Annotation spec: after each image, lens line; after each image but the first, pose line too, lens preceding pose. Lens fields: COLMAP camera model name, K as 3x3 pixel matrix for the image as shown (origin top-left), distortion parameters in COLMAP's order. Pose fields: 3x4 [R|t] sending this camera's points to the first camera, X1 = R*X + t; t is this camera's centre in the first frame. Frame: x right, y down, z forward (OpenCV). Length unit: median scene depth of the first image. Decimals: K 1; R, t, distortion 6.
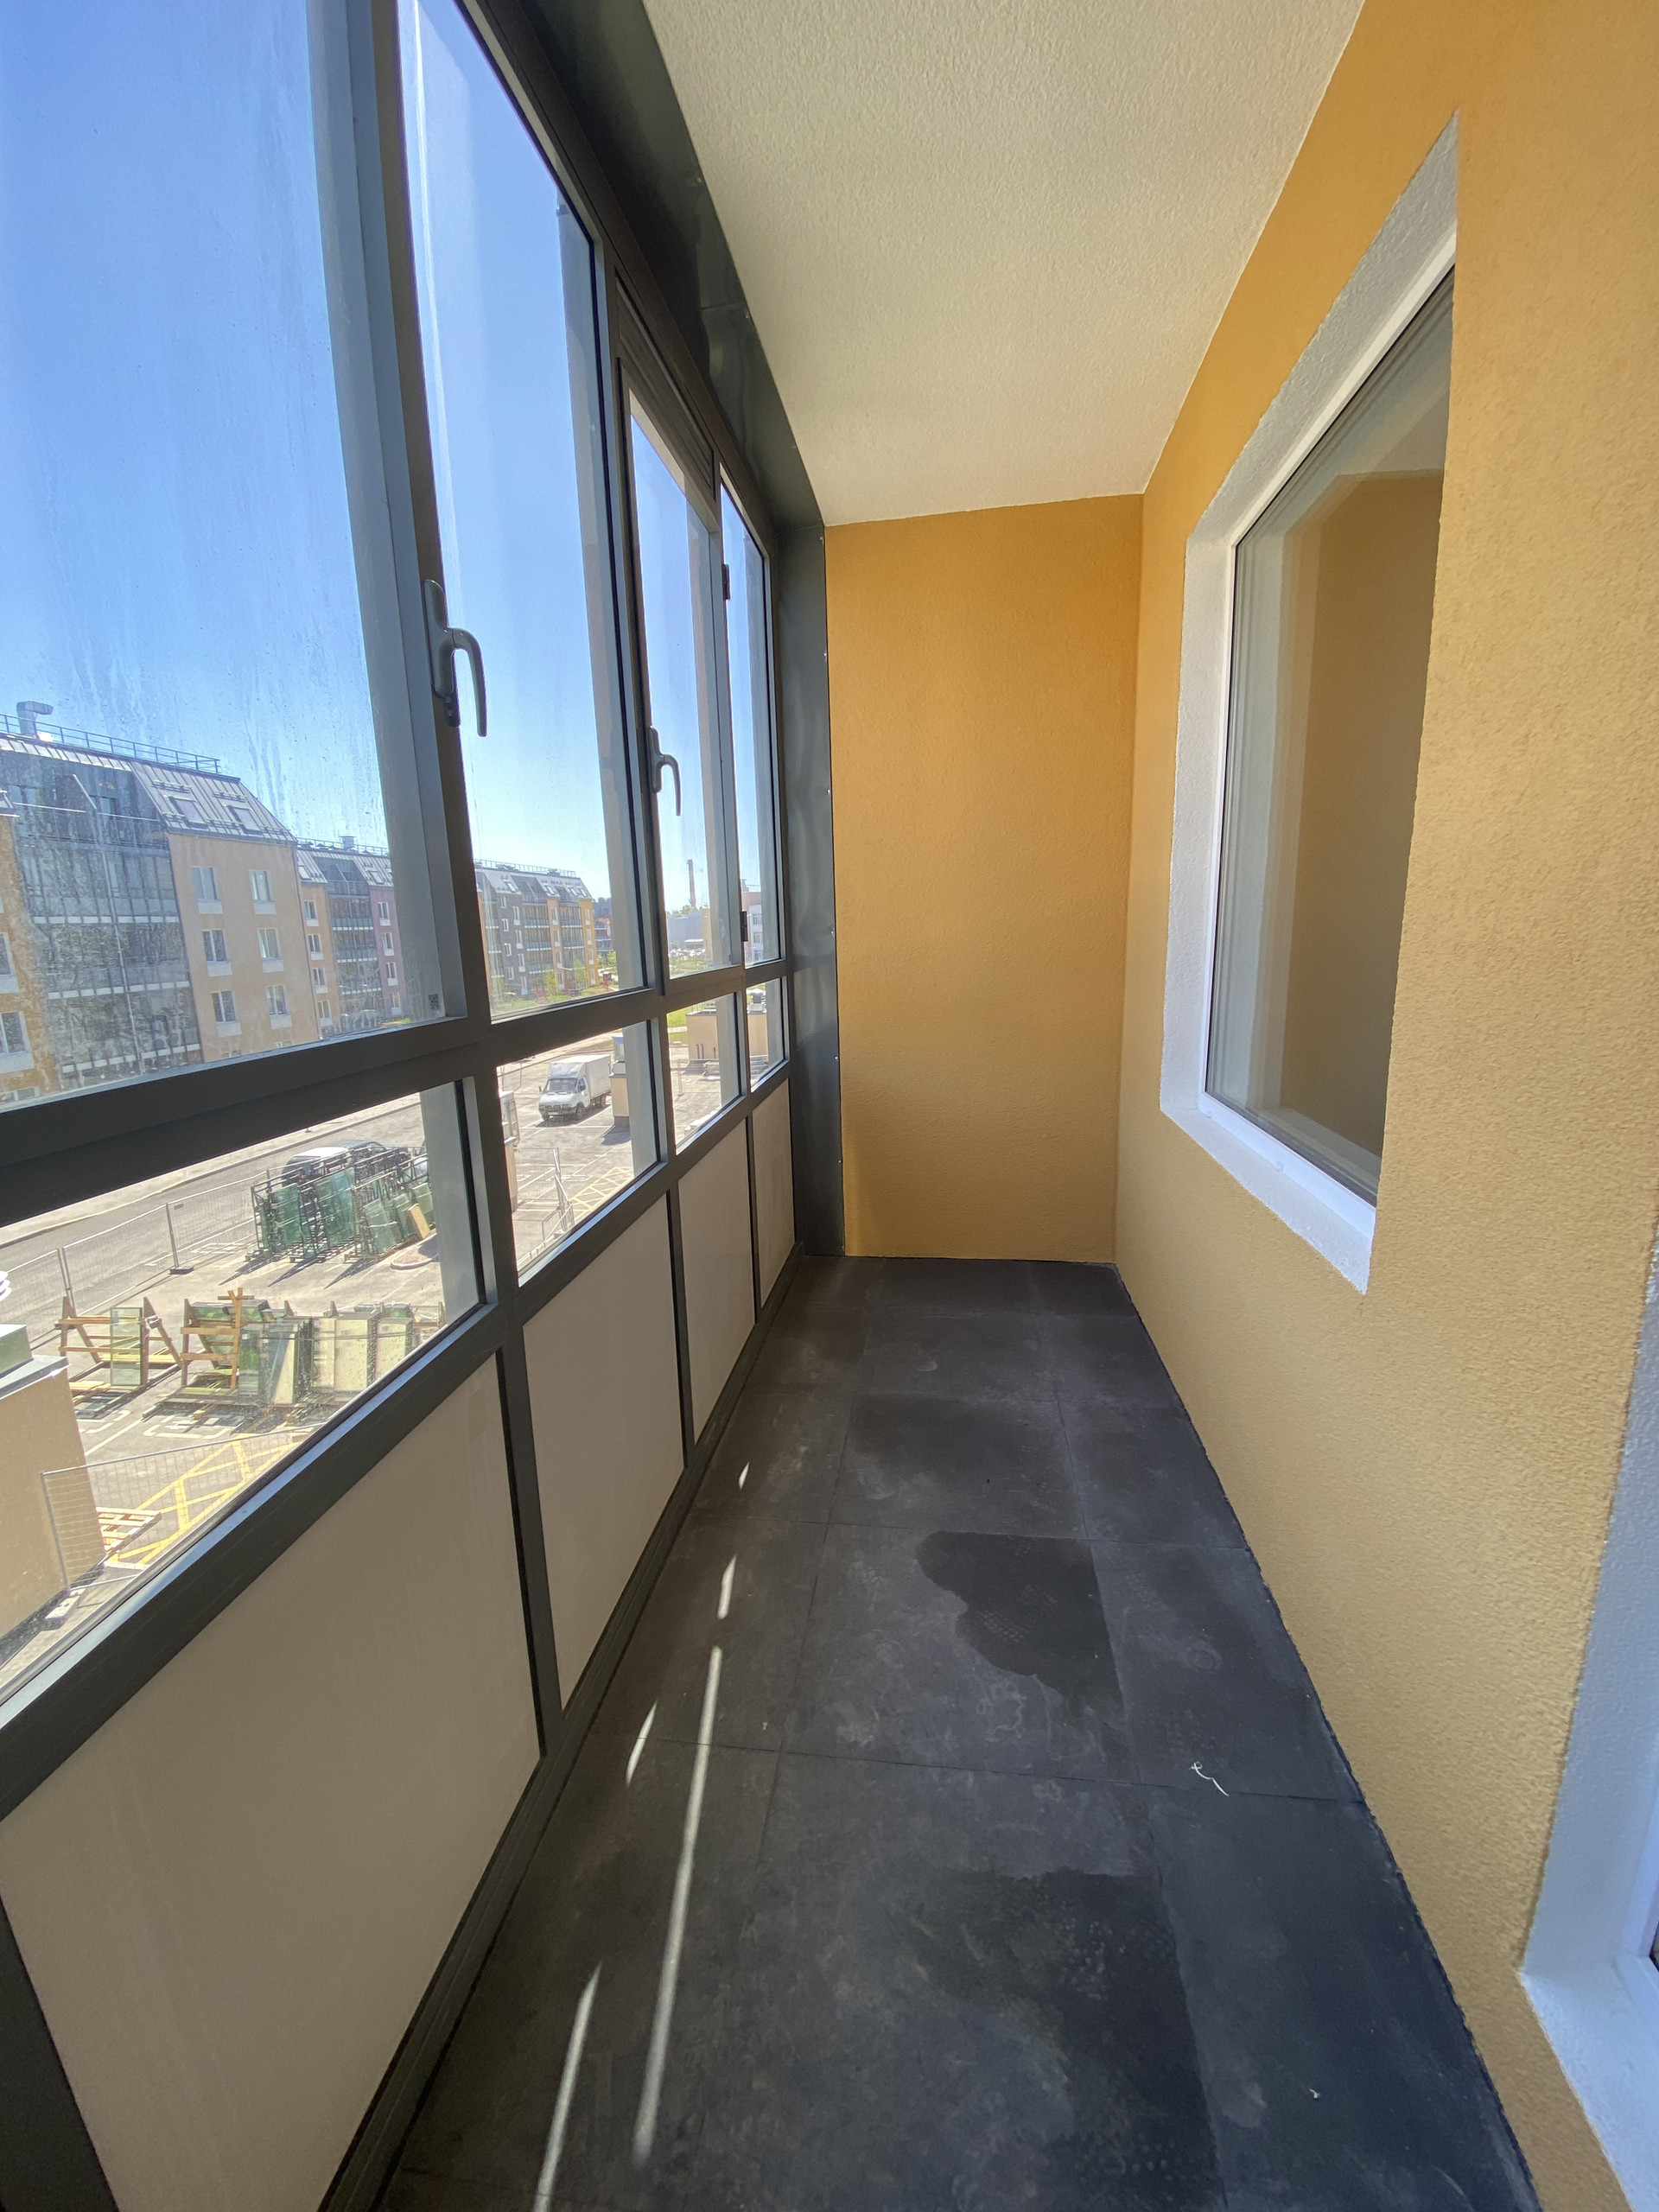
lens RADIAL K [[902.6, 0, 829.0], [0, 902.6, 1102.5], [0, 0, 1]] dist [-0.013875, -0.000628]
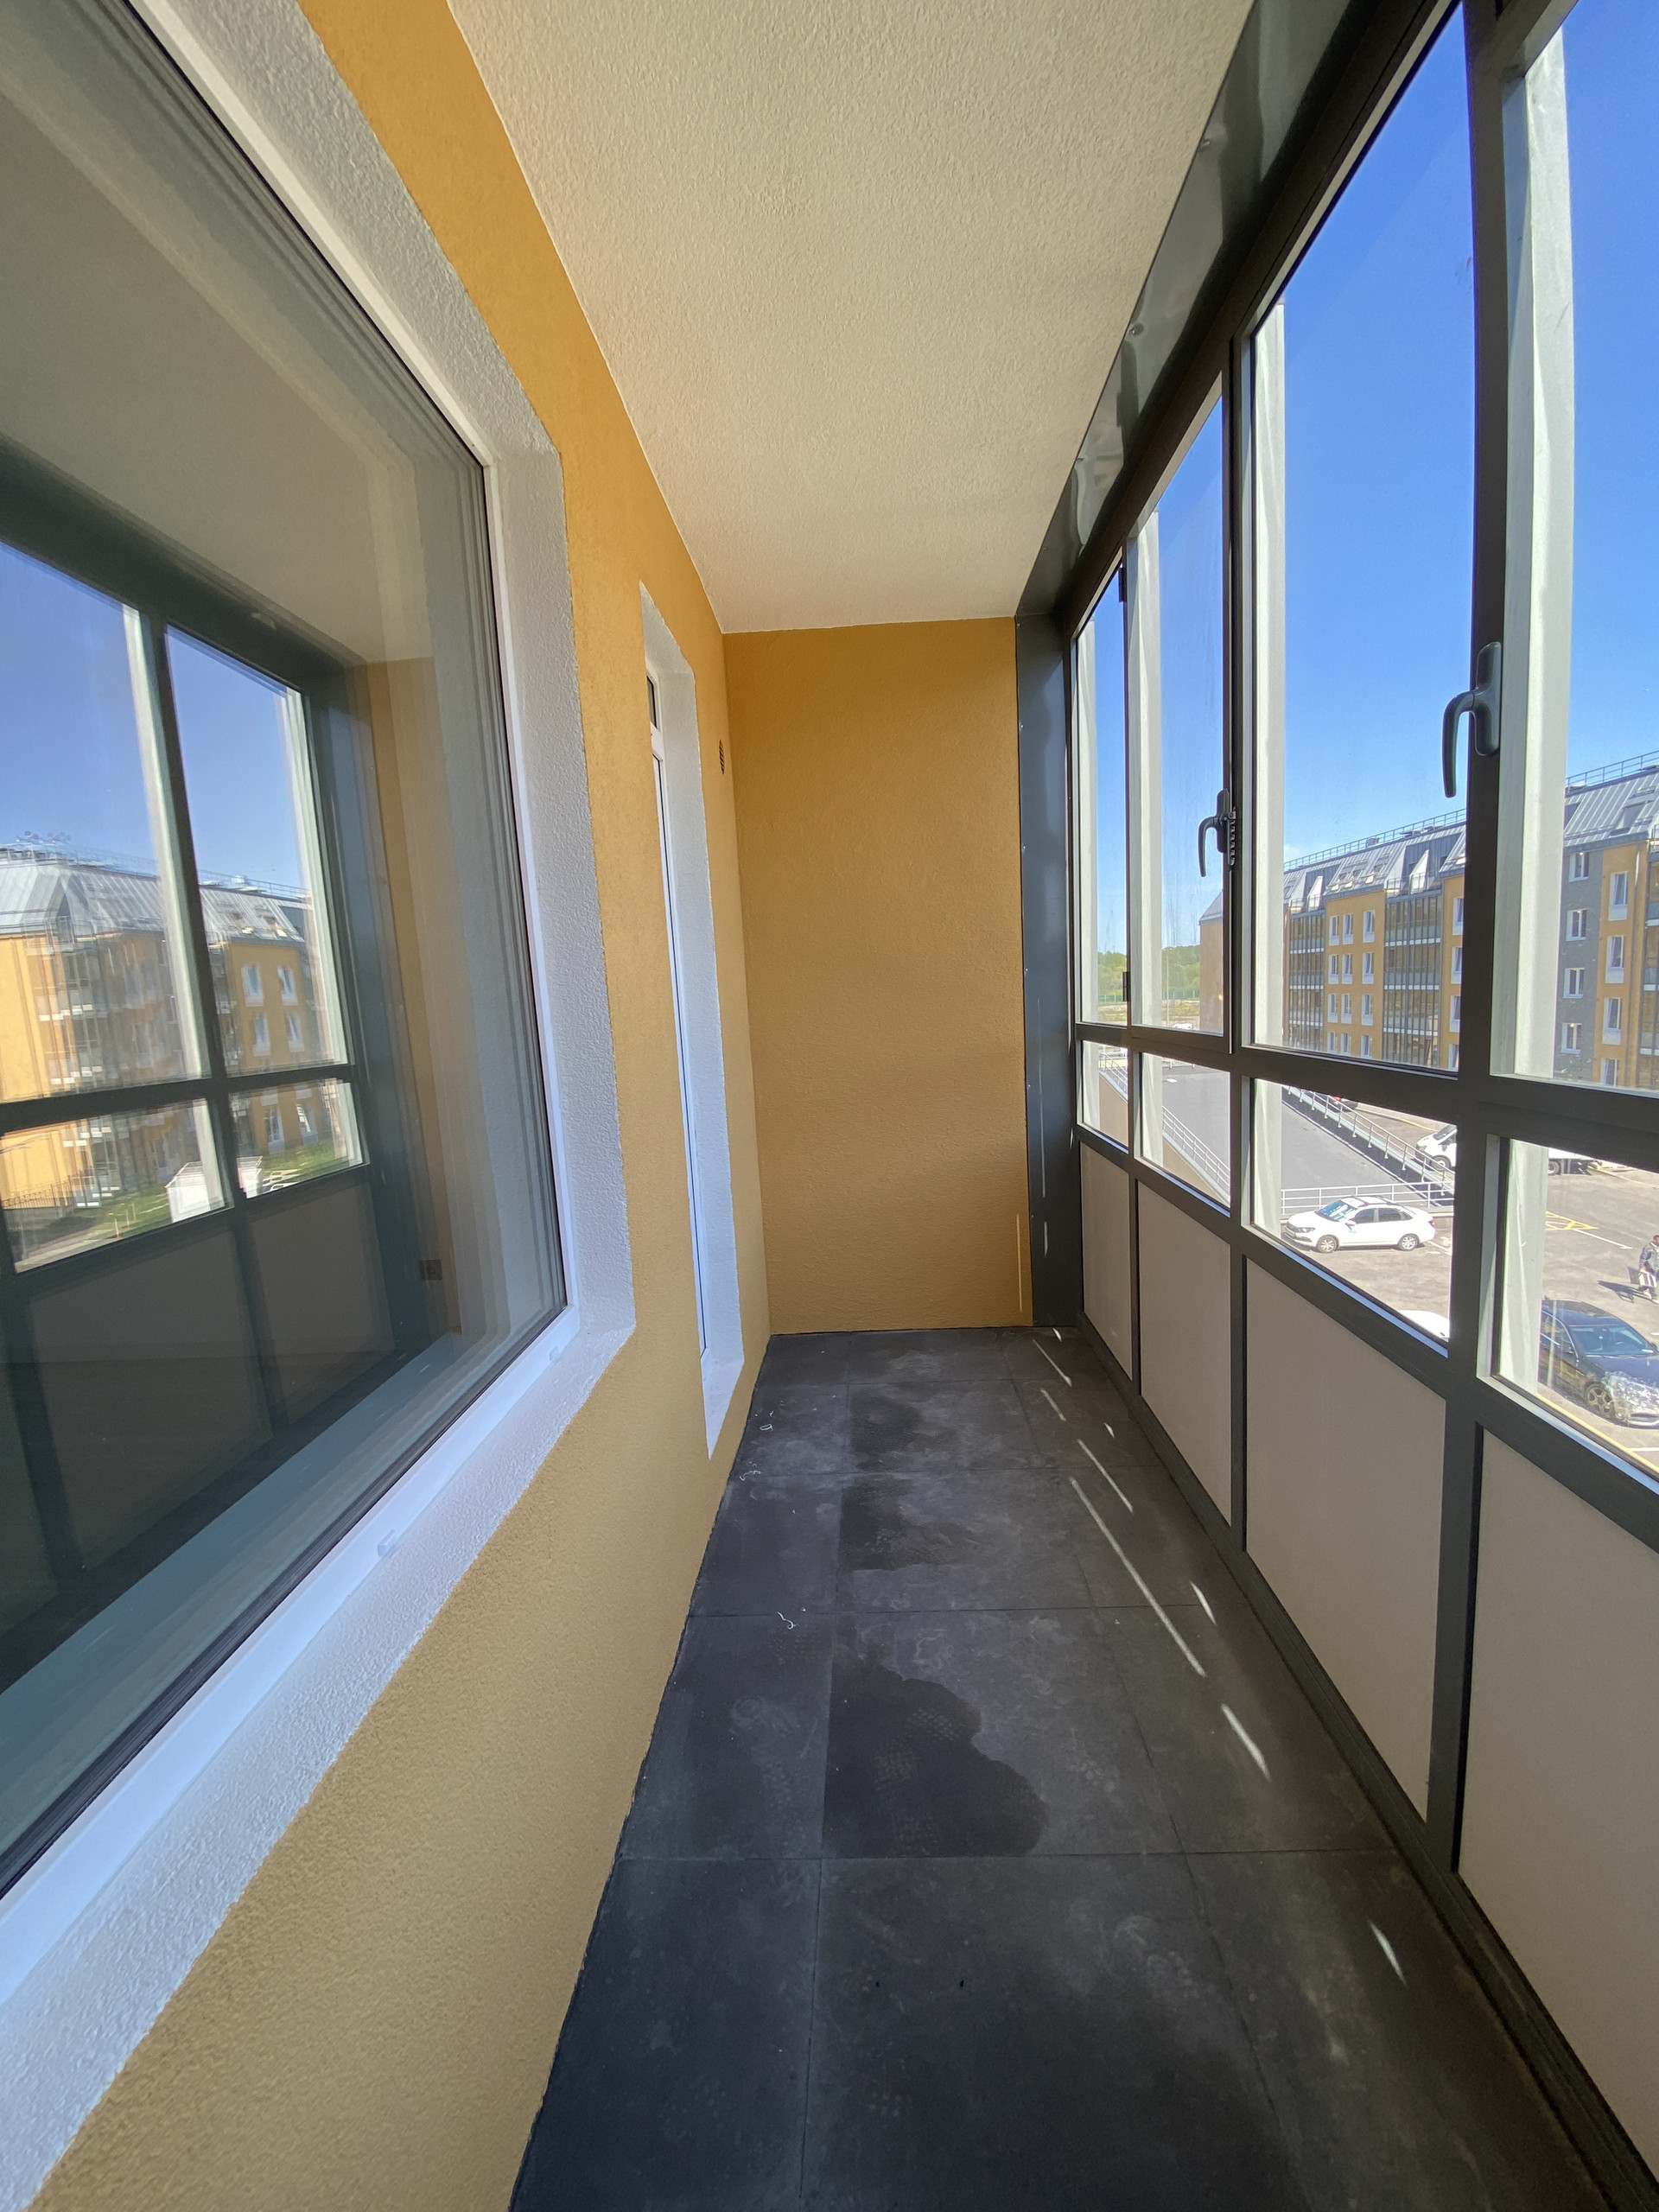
lens RADIAL K [[902.6, 0, 826.4], [0, 902.6, 1114.1], [0, 0, 1]] dist [-0.013875, -0.000628]
pose [[-0.992651, 0.096266, -0.073333, 0.328425], [0.066471, 0.940107, 0.334336, -0.388519], [0.101126, 0.327004, -0.939597, 1.749975]]
